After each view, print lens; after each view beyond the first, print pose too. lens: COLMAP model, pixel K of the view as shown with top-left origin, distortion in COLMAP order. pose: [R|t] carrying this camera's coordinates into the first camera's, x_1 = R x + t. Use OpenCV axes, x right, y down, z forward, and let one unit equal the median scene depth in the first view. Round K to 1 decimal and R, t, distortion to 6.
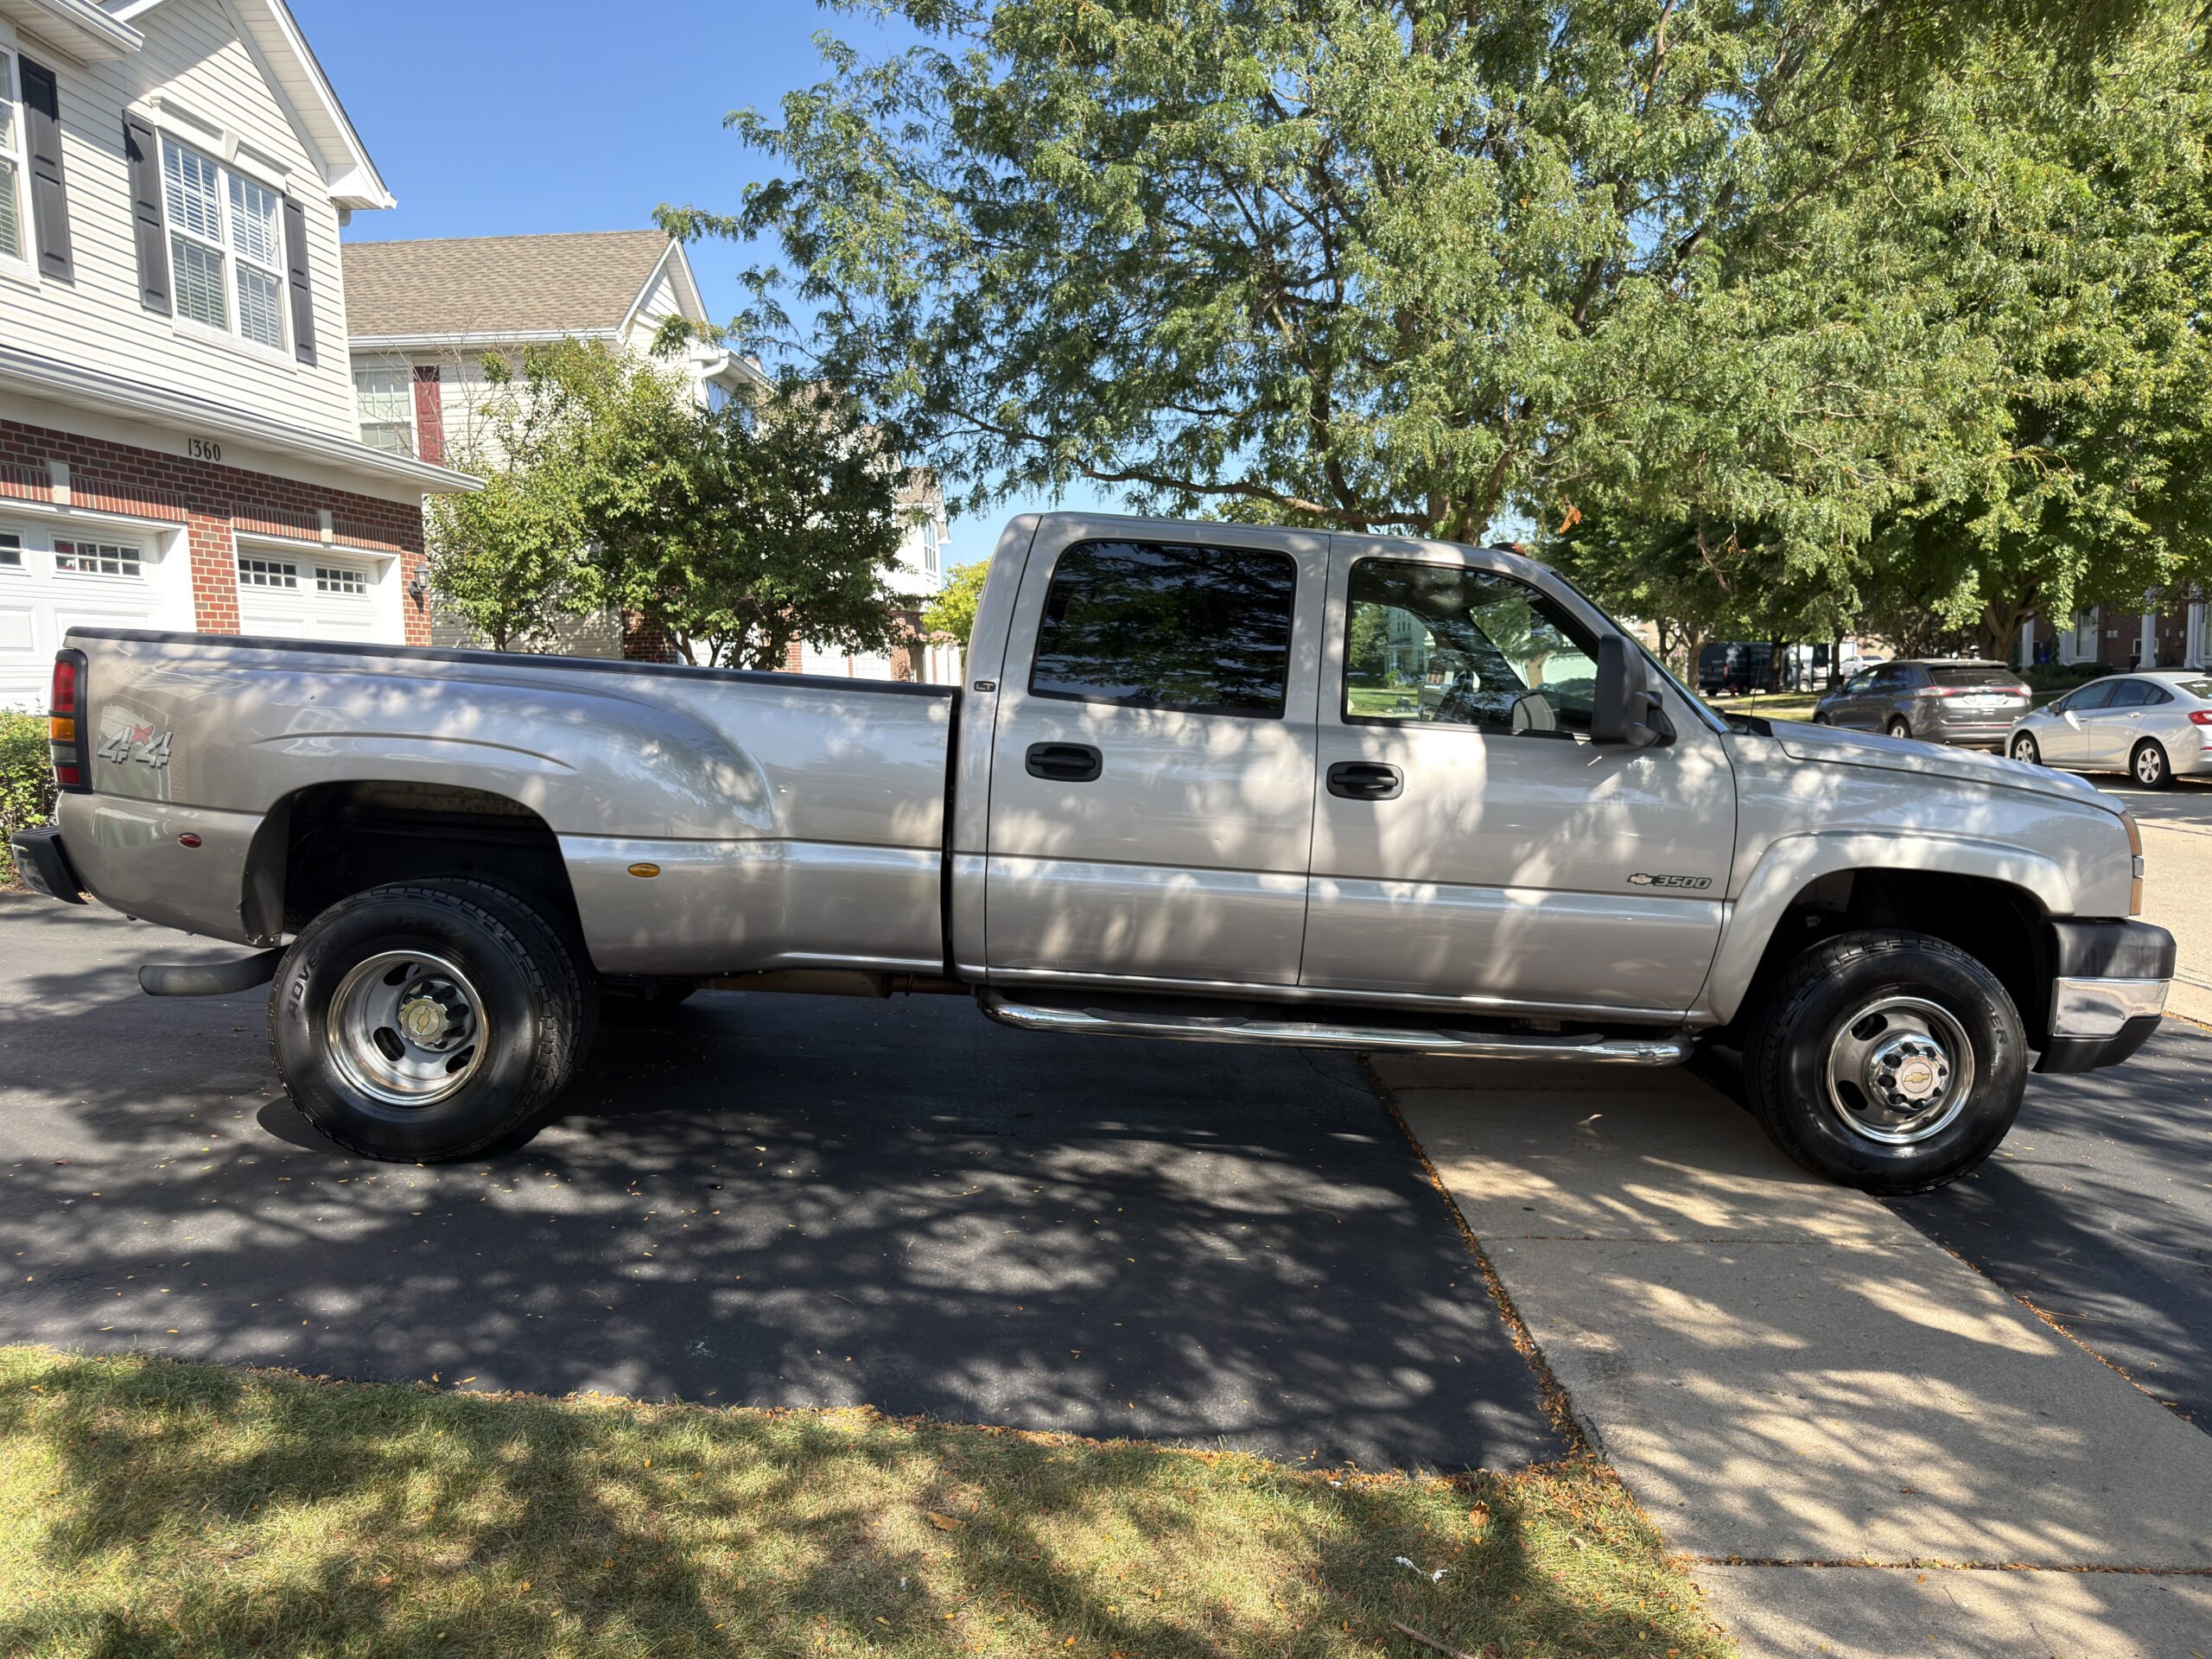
lens RADIAL K [[1609.5, 0, 1117.5], [0, 1609.5, 835.4], [0, 0, 1]] dist [0.046802, -0.045780]
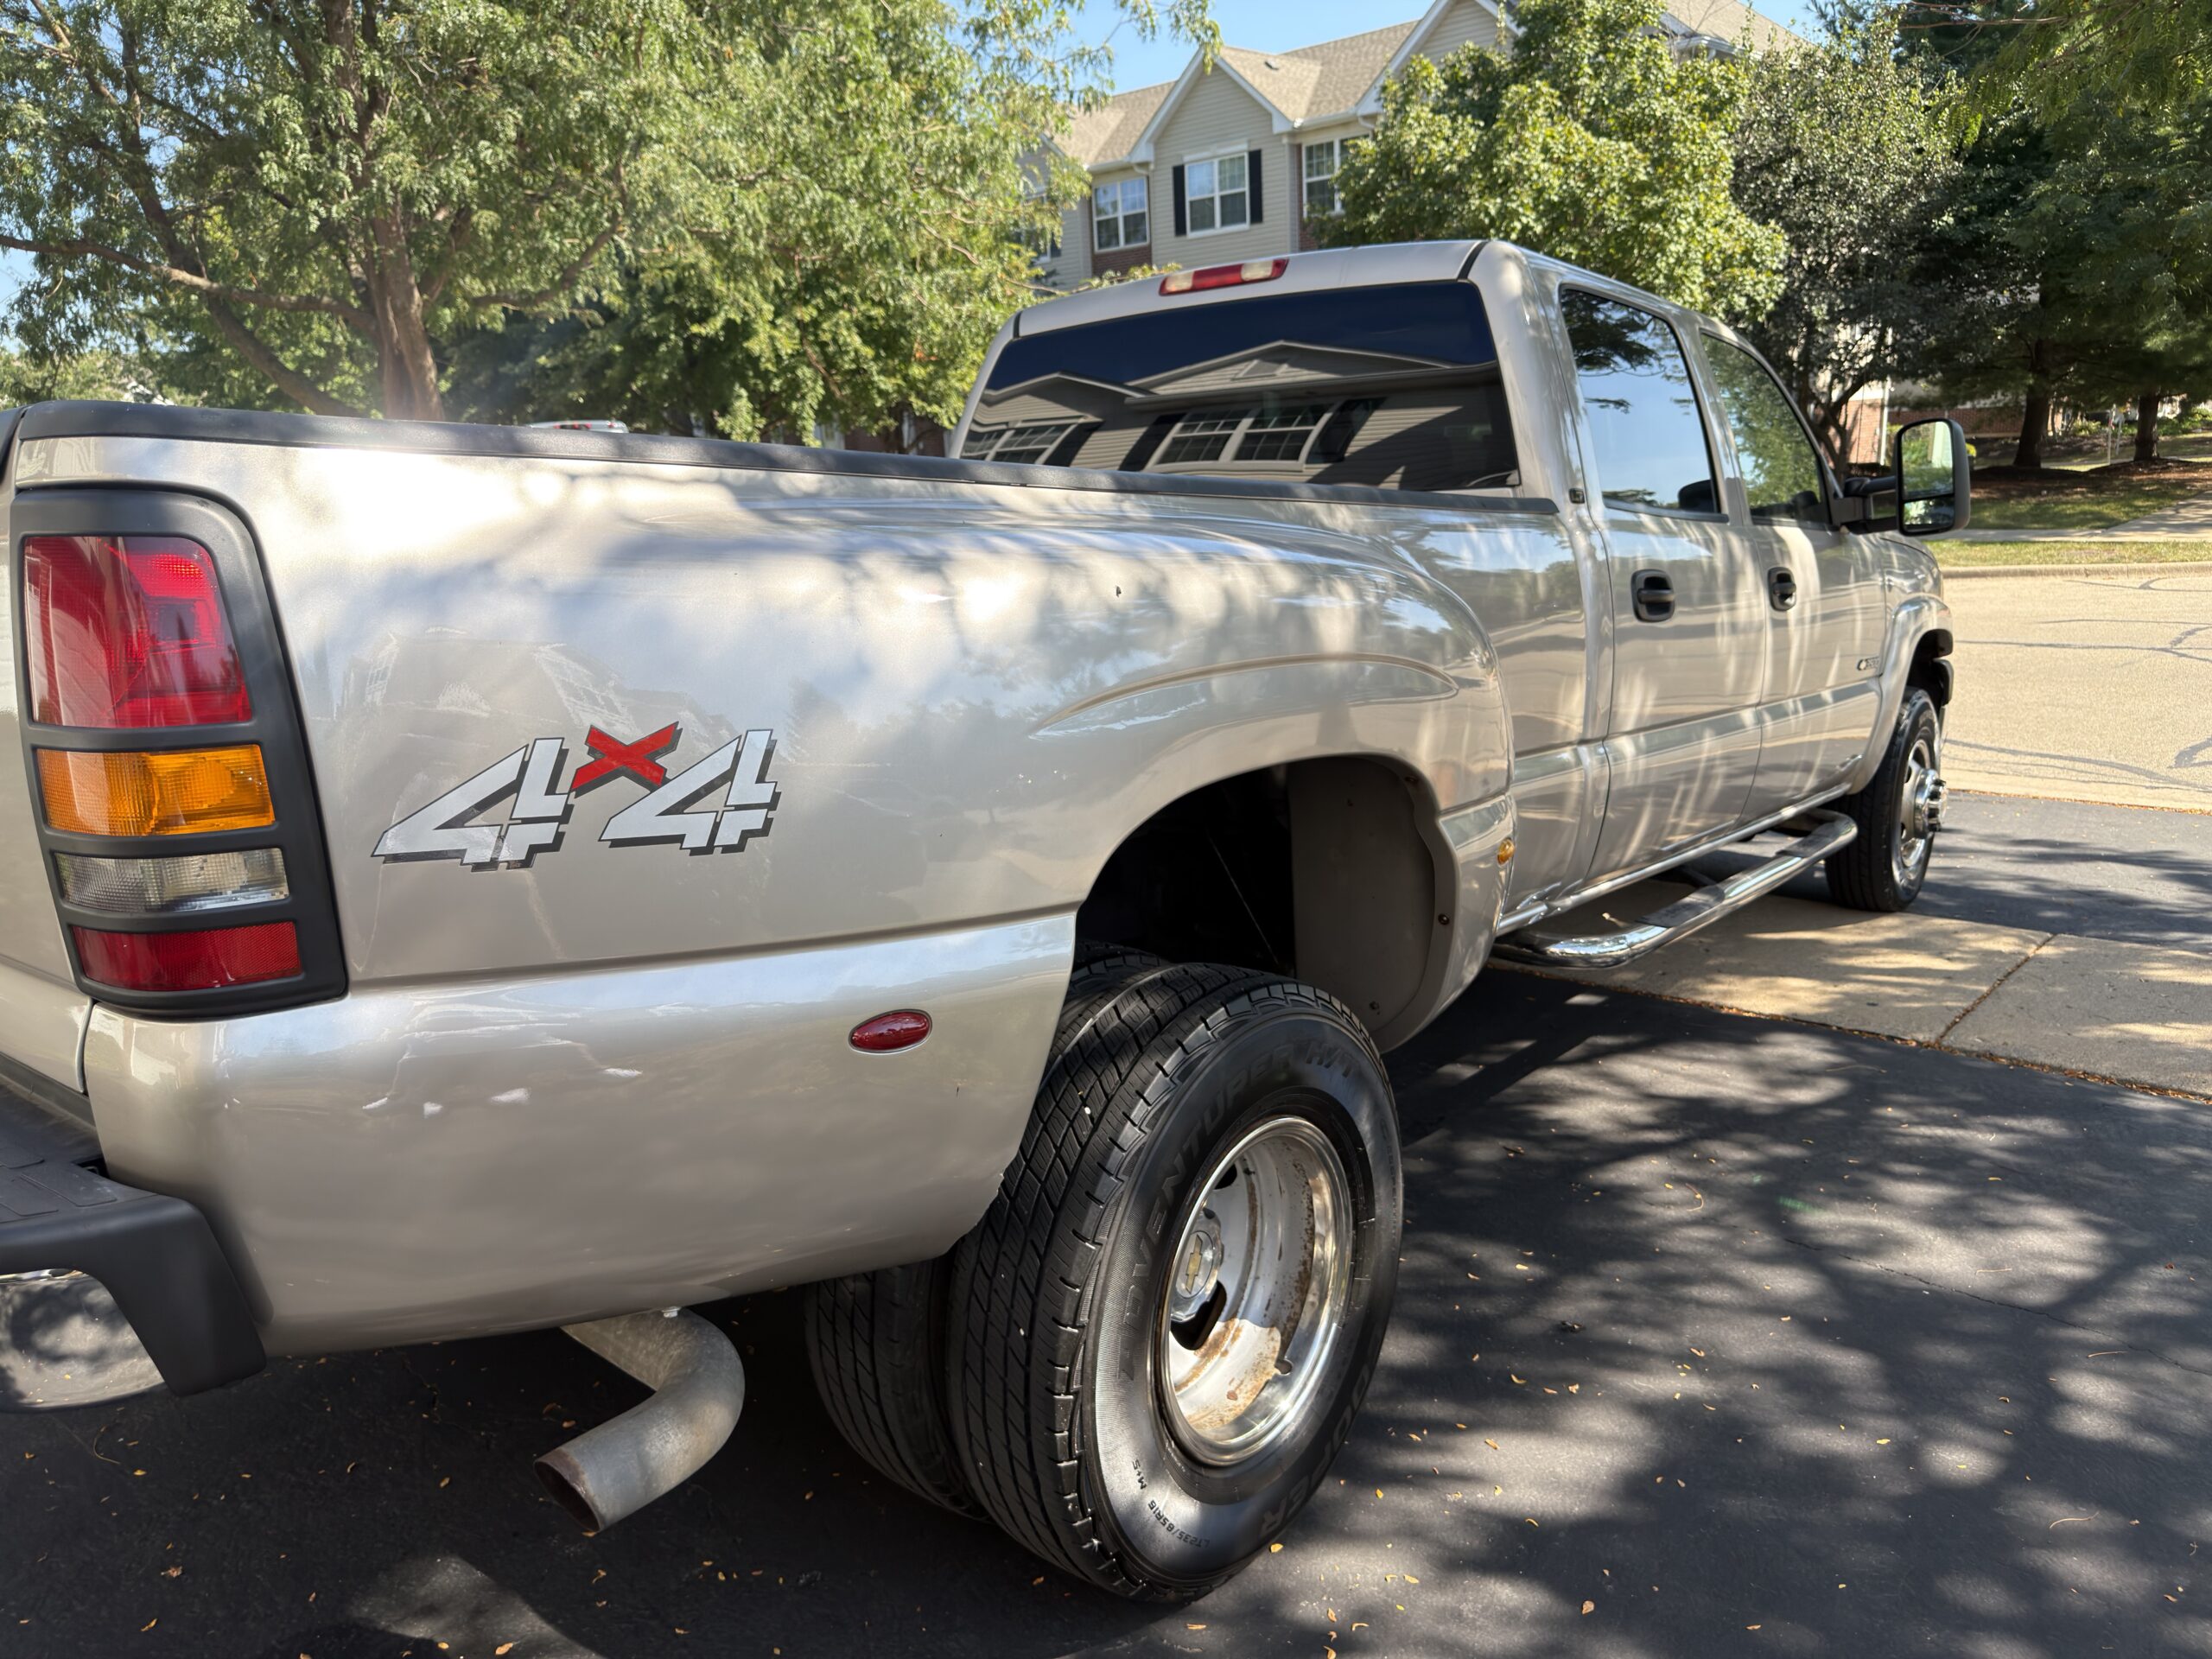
lens RADIAL K [[1609.5, 0, 1103.7], [0, 1609.5, 827.9], [0, 0, 1]] dist [0.046802, -0.045780]
pose [[0.627576, -0.193737, 0.754065, -0.772194], [0.118552, 0.981029, 0.153384, -0.086122], [-0.769476, -0.006864, 0.638639, 0.721862]]
